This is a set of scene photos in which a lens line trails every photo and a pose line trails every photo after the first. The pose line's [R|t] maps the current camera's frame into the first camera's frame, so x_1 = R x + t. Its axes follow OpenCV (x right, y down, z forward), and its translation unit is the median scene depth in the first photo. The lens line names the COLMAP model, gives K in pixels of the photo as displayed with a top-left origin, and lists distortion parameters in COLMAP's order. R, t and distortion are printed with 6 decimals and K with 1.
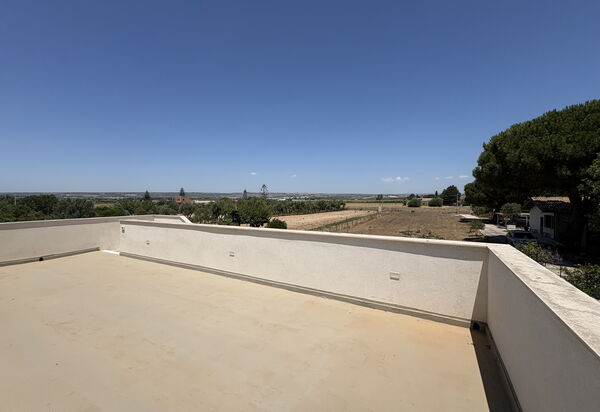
lens RADIAL K [[248.5, 0, 289.2], [0, 248.5, 207.7], [0, 0, 1]] dist [-0.000207, -0.000027]
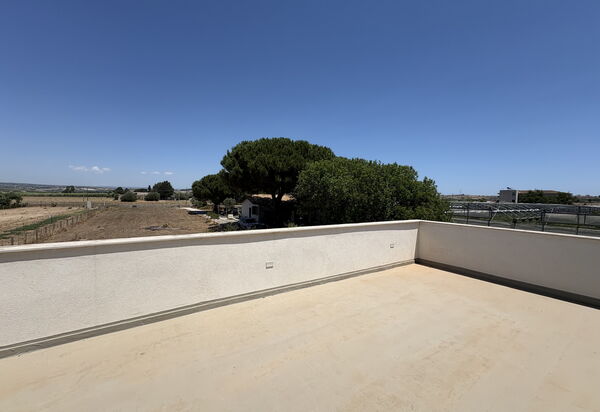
lens RADIAL K [[248.5, 0, 289.2], [0, 248.5, 207.7], [0, 0, 1]] dist [-0.000207, -0.000027]
pose [[0.463452, -0.032263, 0.885534, -0.158424], [0.011527, 0.999472, 0.030381, -0.003234], [-0.886047, -0.003872, 0.463580, 0.103688]]
